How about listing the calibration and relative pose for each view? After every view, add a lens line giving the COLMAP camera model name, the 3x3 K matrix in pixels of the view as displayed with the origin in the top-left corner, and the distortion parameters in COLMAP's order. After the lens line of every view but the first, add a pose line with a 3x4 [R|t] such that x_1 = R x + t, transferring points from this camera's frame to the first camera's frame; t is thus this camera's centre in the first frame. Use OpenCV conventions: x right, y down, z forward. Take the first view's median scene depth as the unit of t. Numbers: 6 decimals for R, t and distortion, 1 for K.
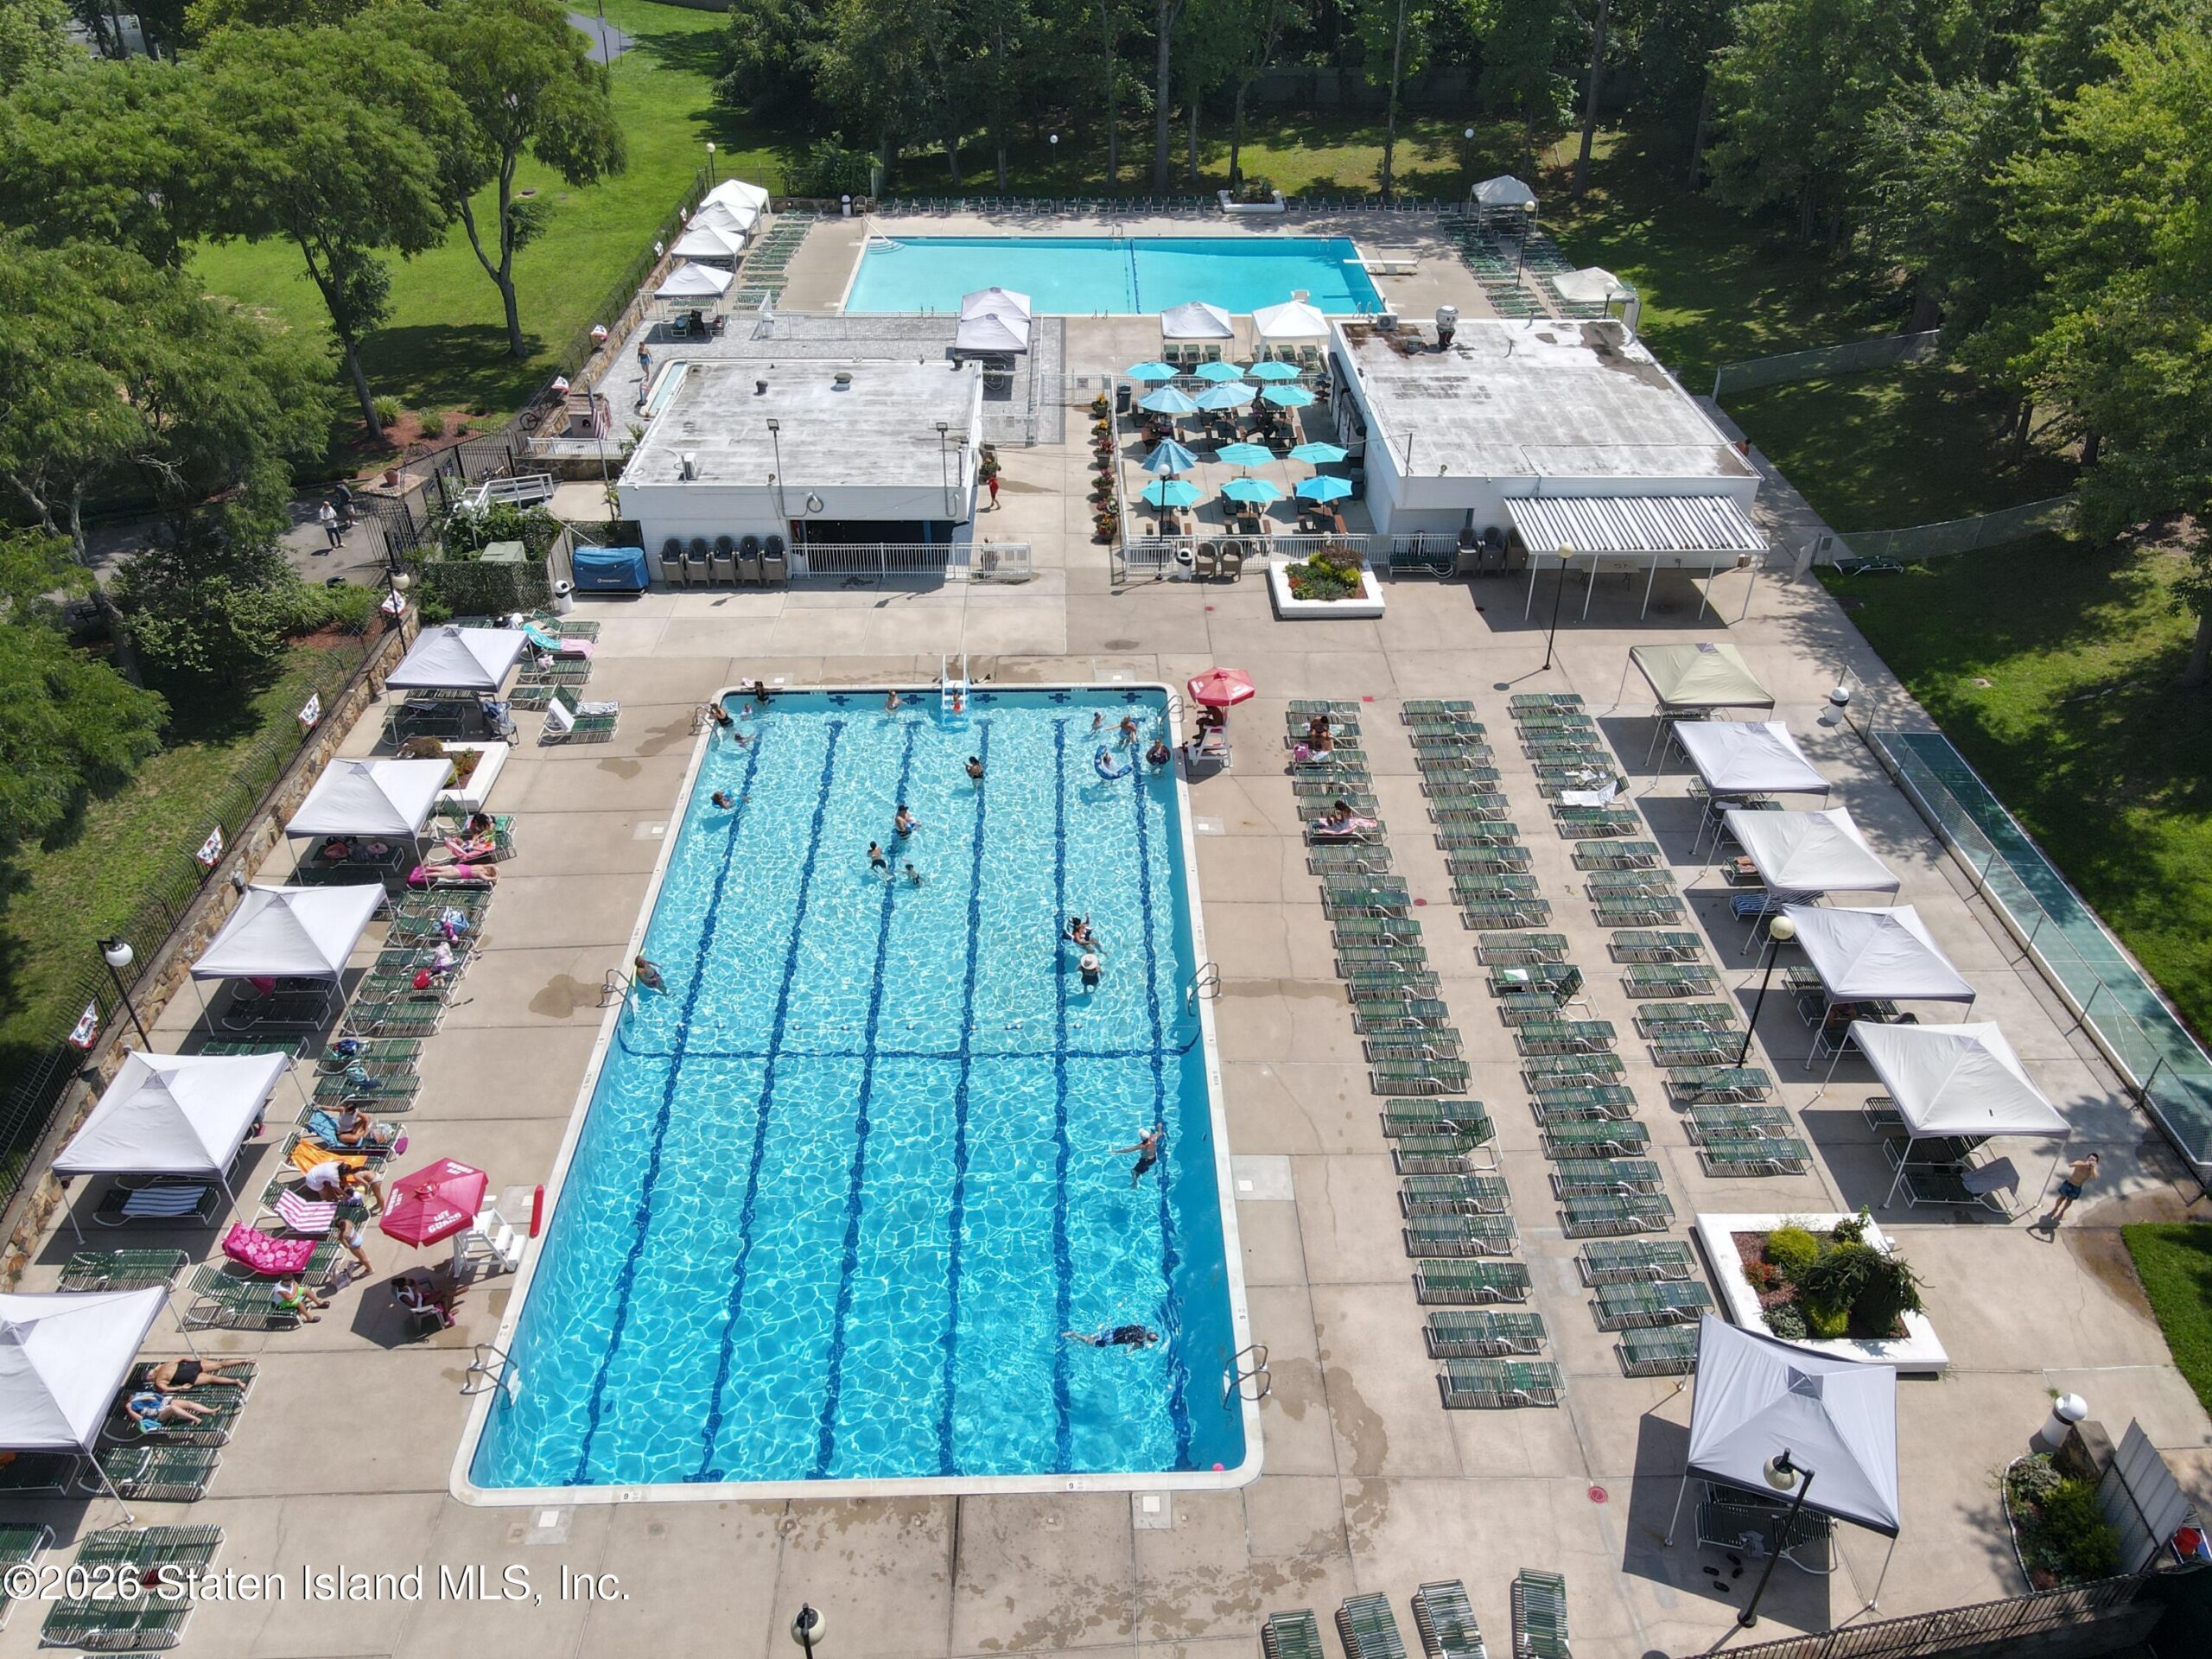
lens RADIAL K [[1602.5, 0, 1106.0], [0, 1602.5, 829.5], [0, 0, 1]] dist [-0.001007, 0.011767]
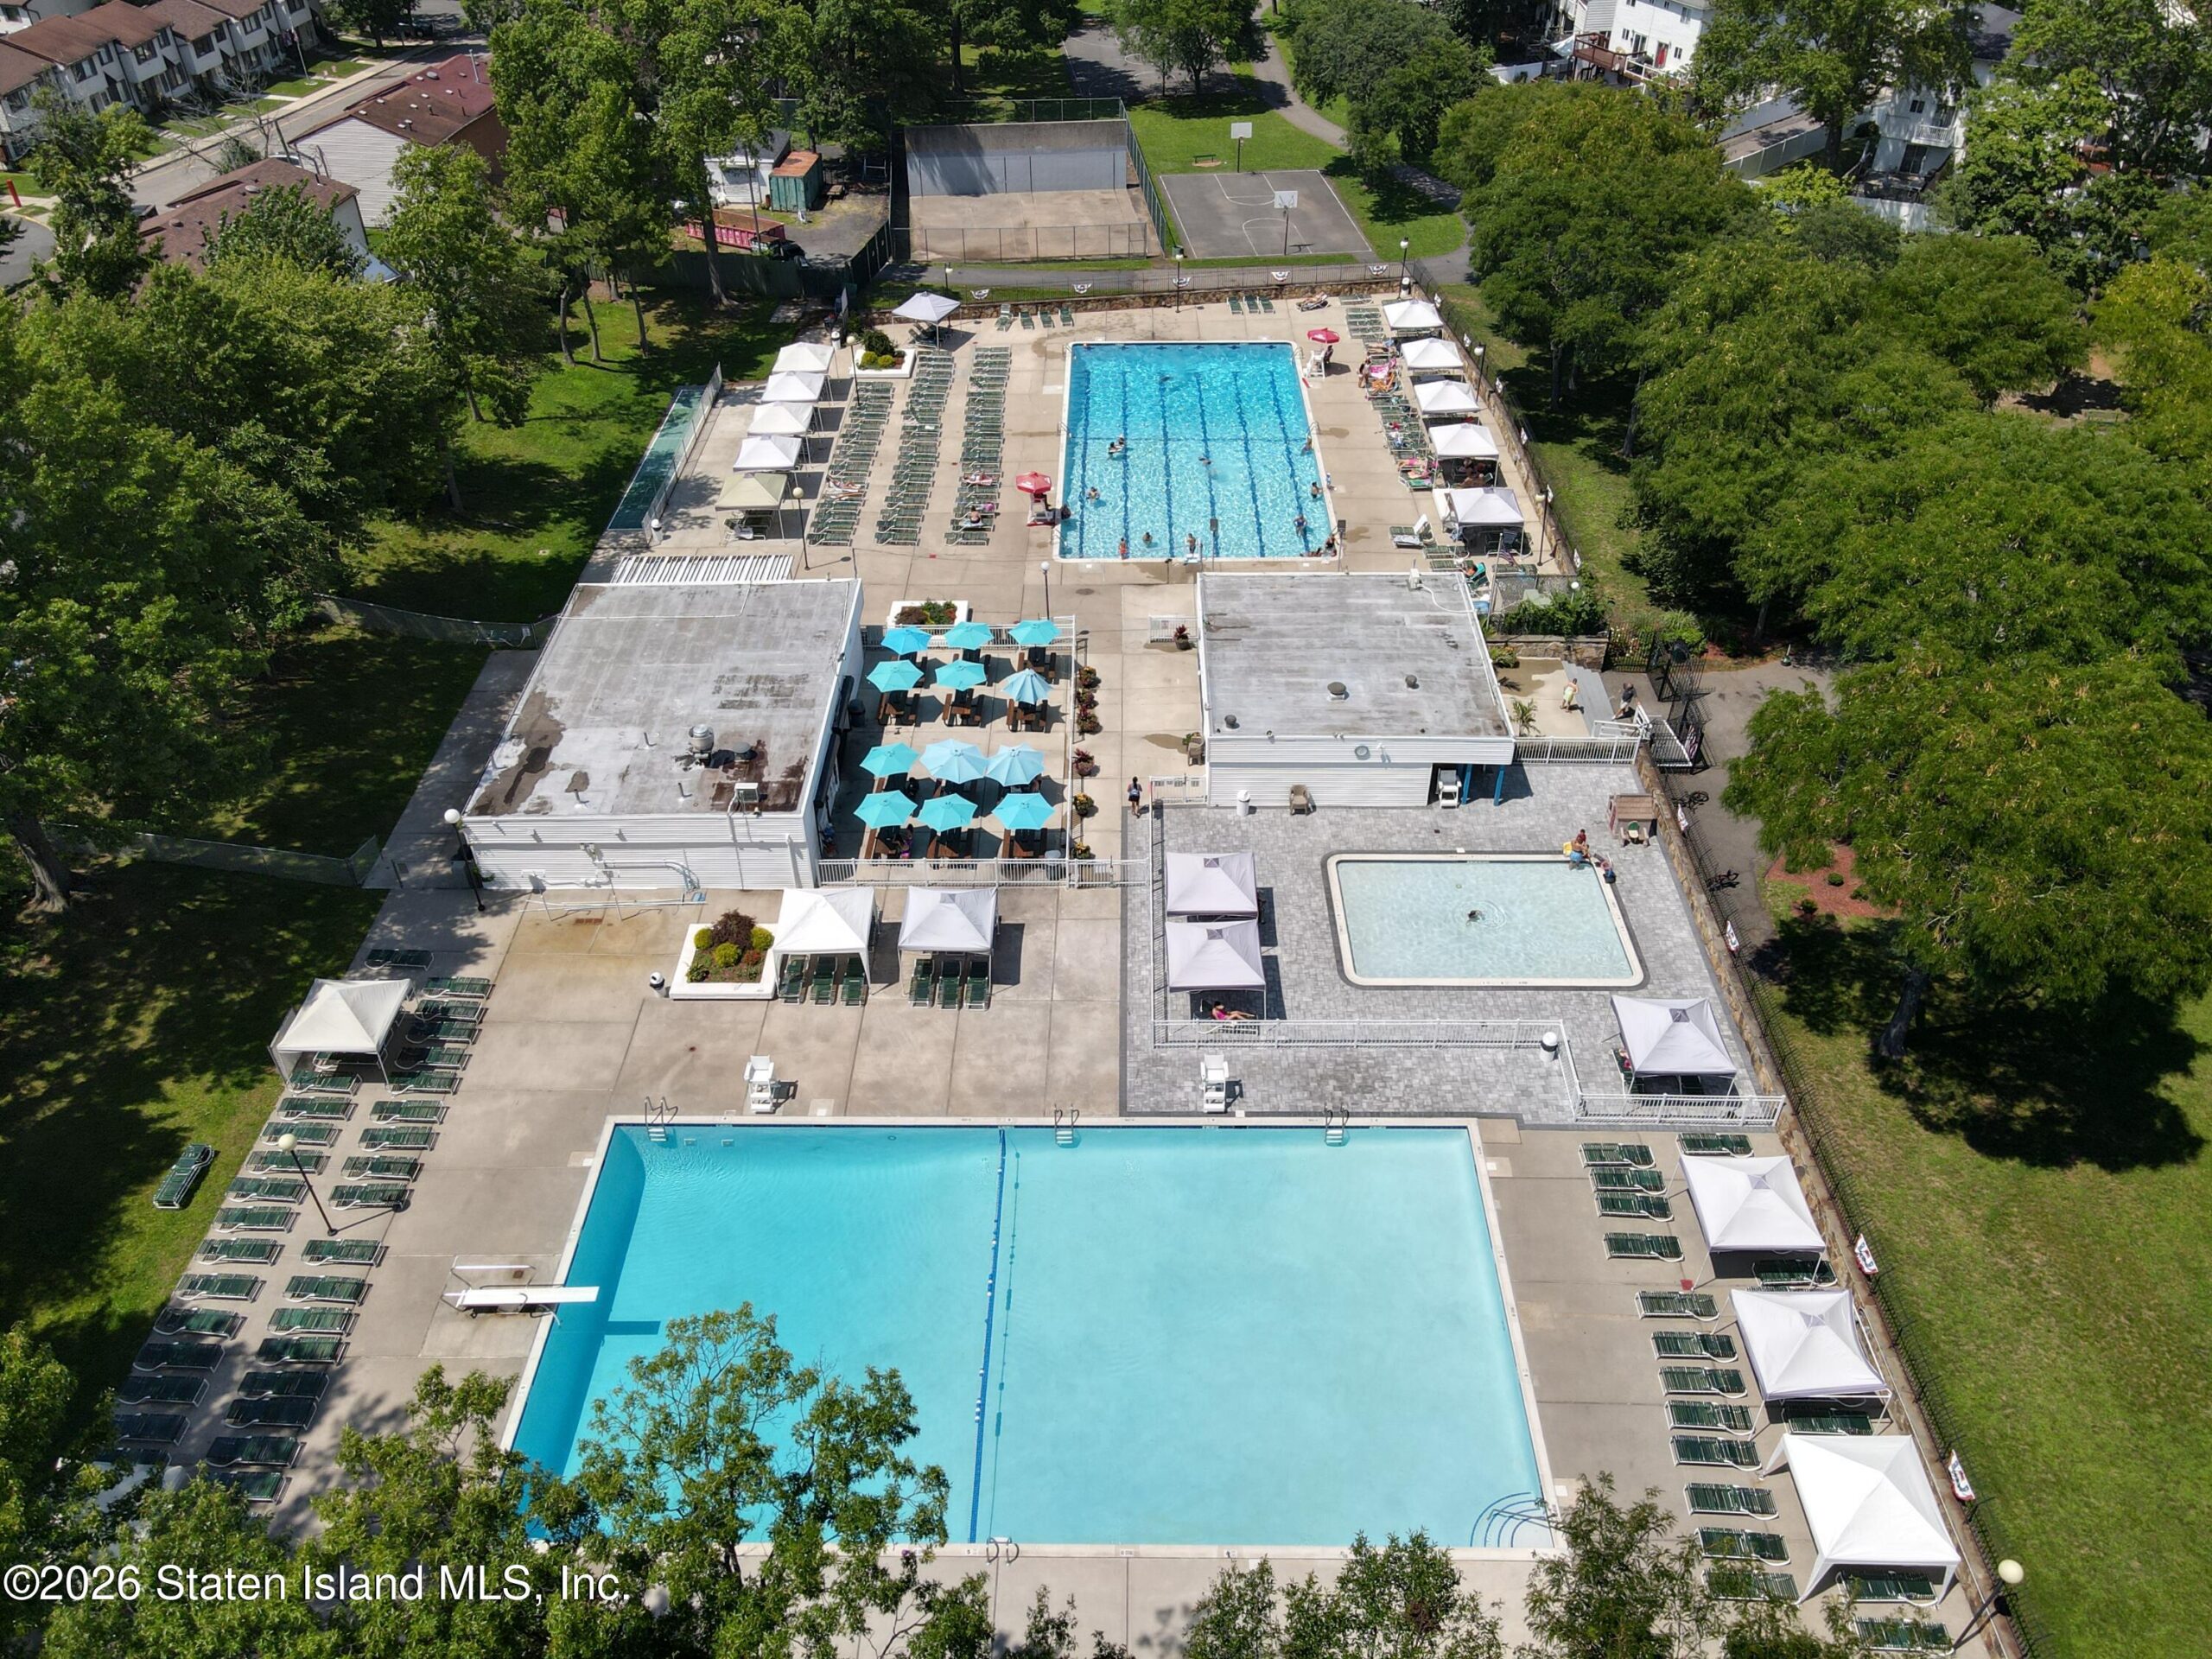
lens RADIAL K [[1602.5, 0, 1106.0], [0, 1602.5, 829.5], [0, 0, 1]] dist [-0.001007, 0.011767]
pose [[-0.999491, -0.019439, 0.025293, -0.061417], [0.019315, 0.262251, 0.964806, -1.739492], [-0.025388, 0.964804, -0.261742, 1.885446]]
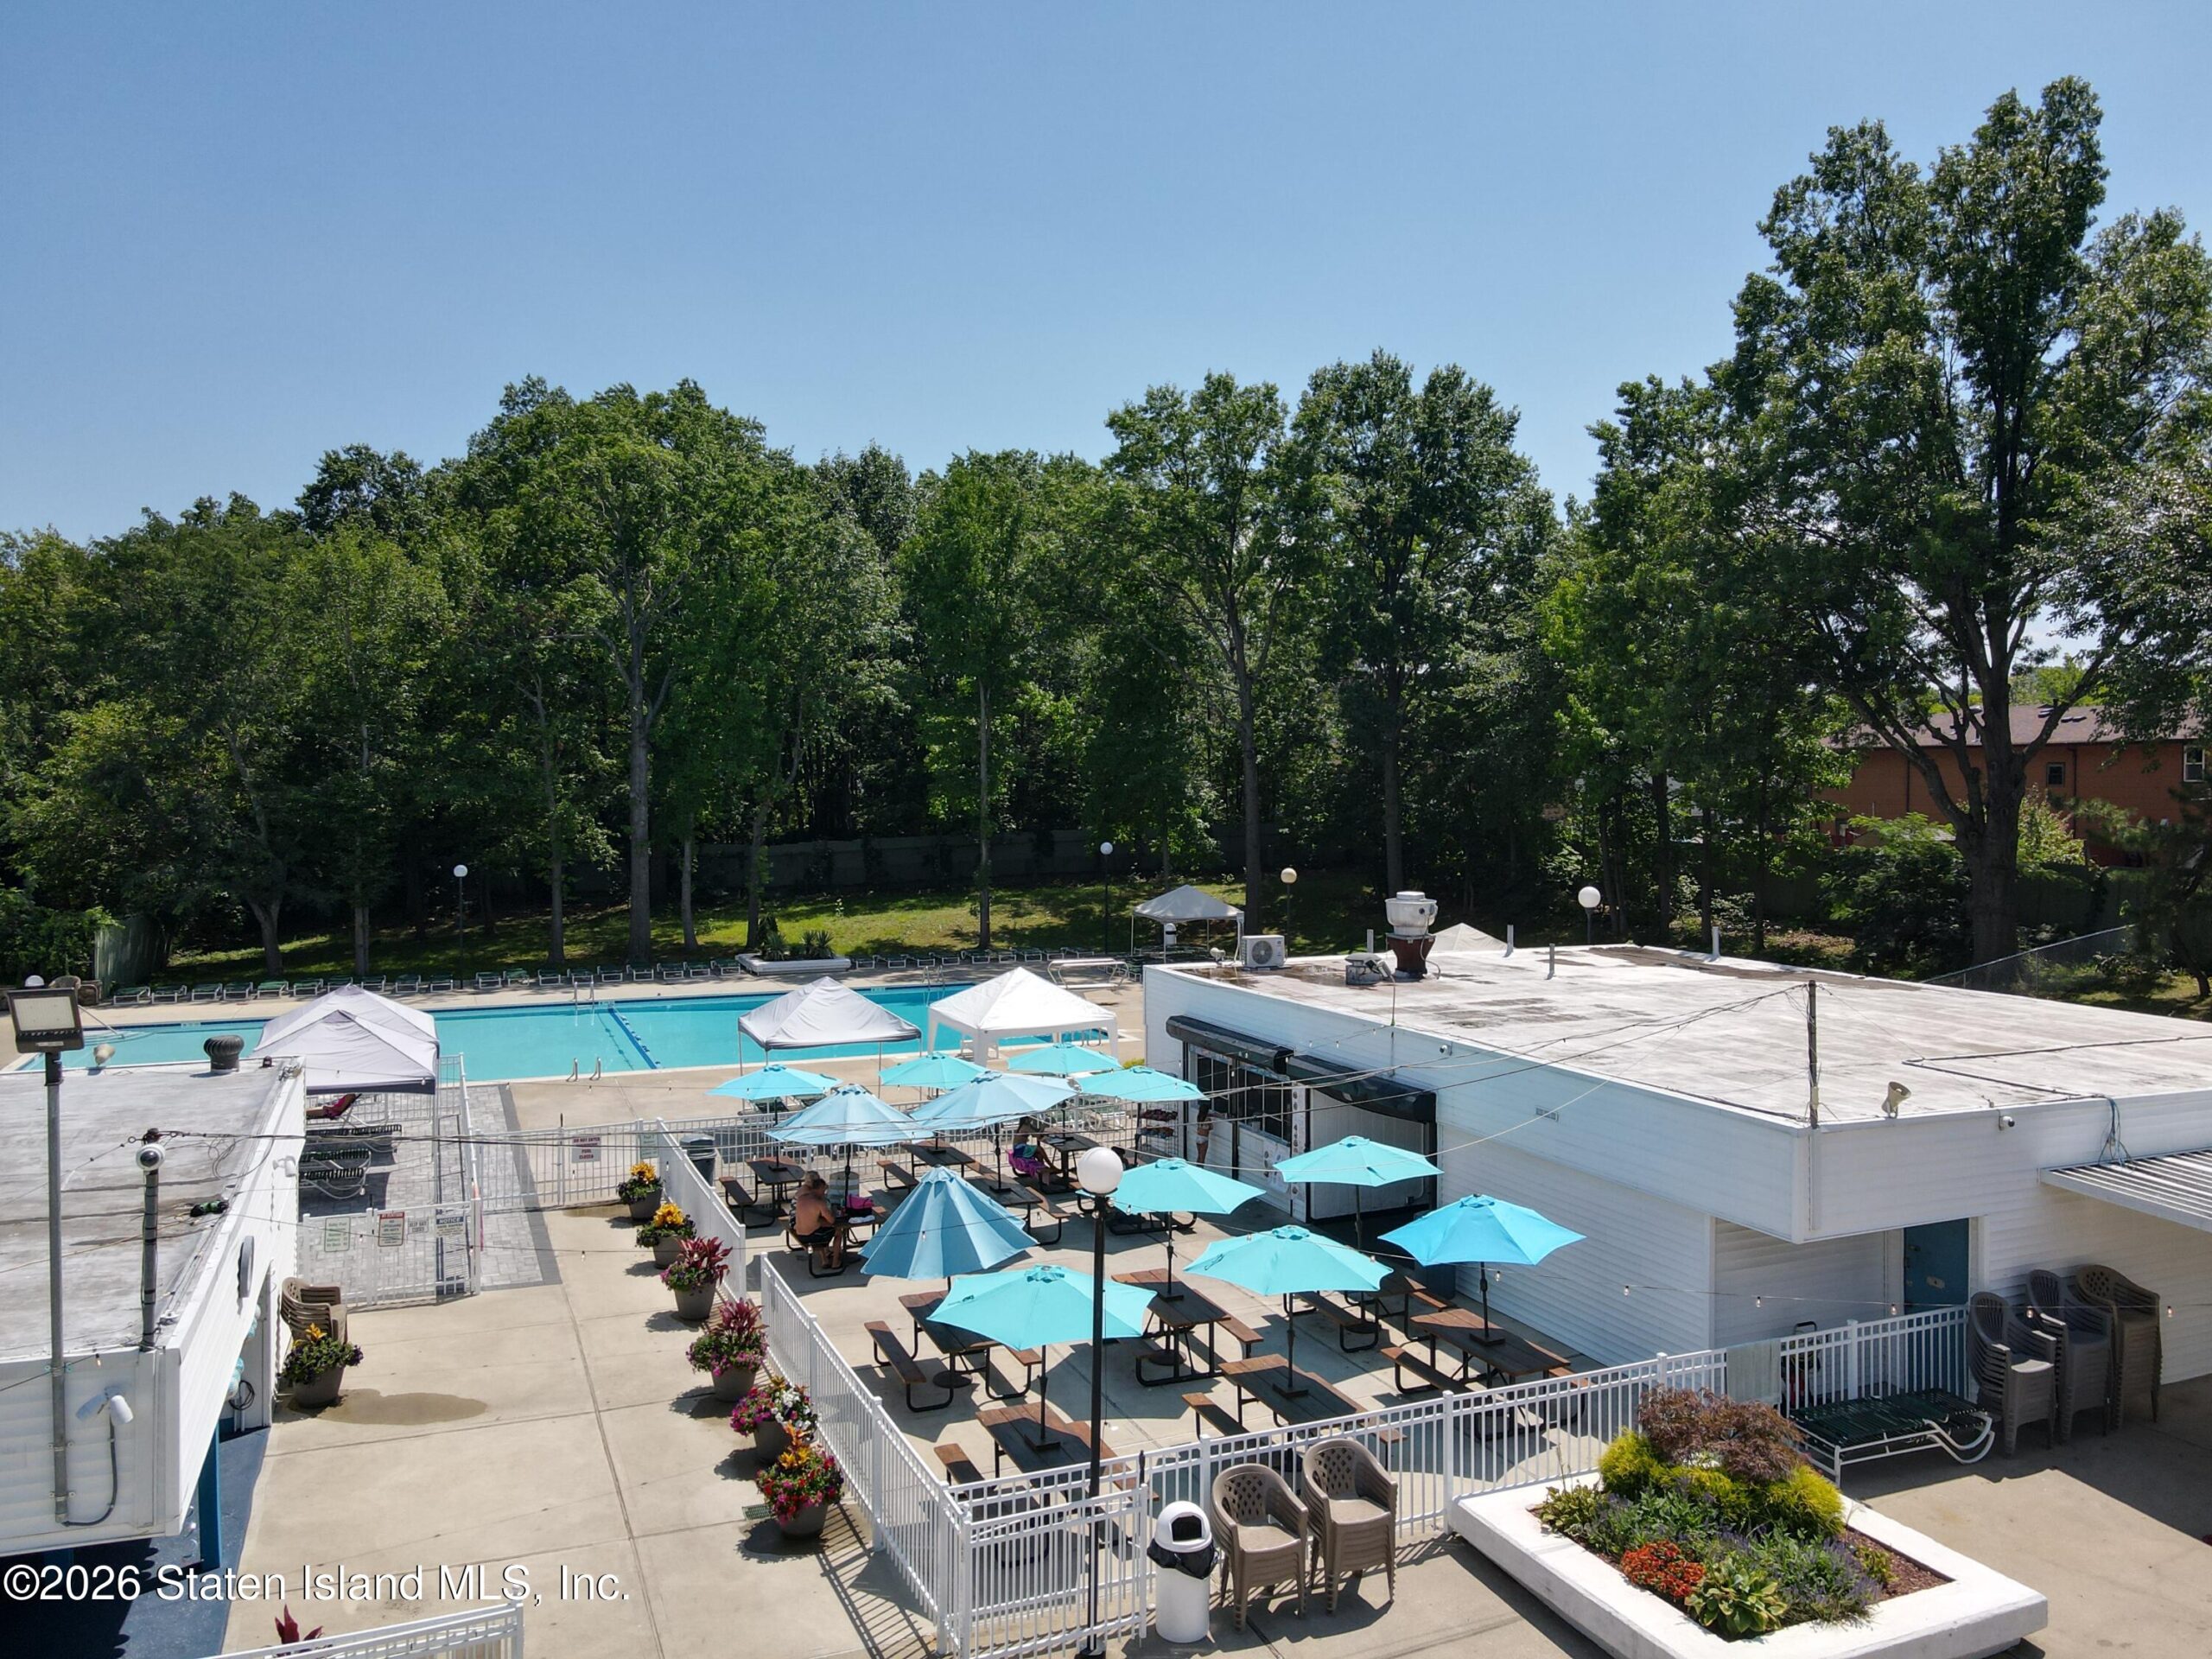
lens RADIAL K [[1602.5, 0, 1106.0], [0, 1602.5, 829.5], [0, 0, 1]] dist [-0.001007, 0.011767]
pose [[0.927171, -0.017628, 0.374224, -0.067376], [0.223583, 0.827541, -0.514963, -0.175625], [-0.300608, 0.561128, 0.771213, 0.969168]]
